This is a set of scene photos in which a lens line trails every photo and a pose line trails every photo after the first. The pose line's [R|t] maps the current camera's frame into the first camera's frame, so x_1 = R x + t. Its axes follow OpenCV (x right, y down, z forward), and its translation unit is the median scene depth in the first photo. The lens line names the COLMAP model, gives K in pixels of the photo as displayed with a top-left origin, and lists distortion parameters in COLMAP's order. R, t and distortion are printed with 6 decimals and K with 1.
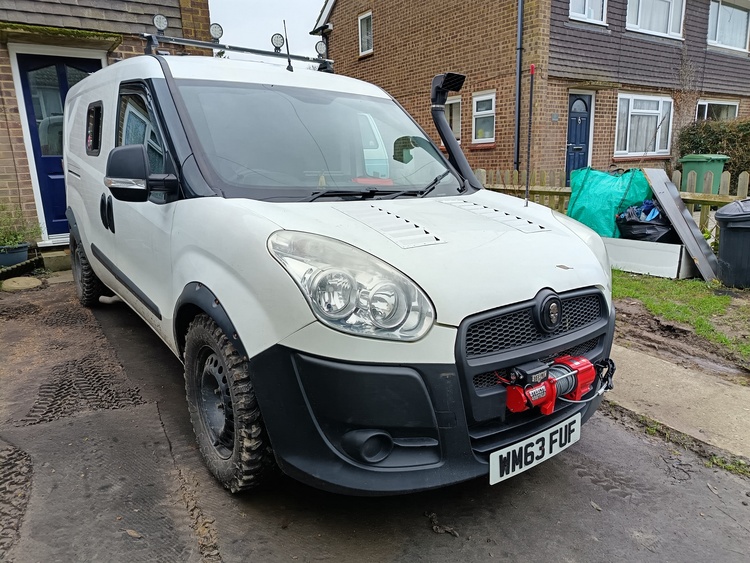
lens RADIAL K [[530.0, 0, 377.0], [0, 530.0, 277.9], [0, 0, 1]] dist [0.027495, -0.026179]
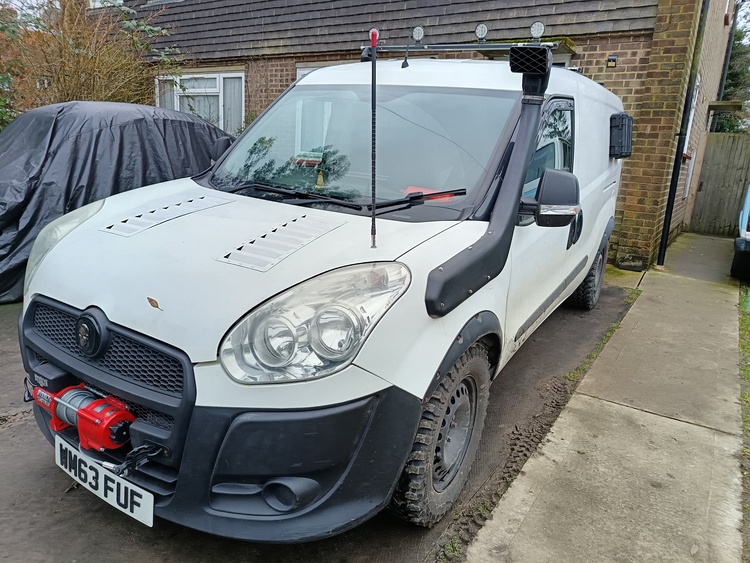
lens RADIAL K [[530.0, 0, 377.0], [0, 530.0, 277.9], [0, 0, 1]] dist [0.027495, -0.026179]
pose [[0.389737, 0.256908, -0.884366, 0.373418], [-0.257863, 0.952331, 0.163013, -0.086917], [0.884088, 0.164513, 0.437405, 0.297061]]
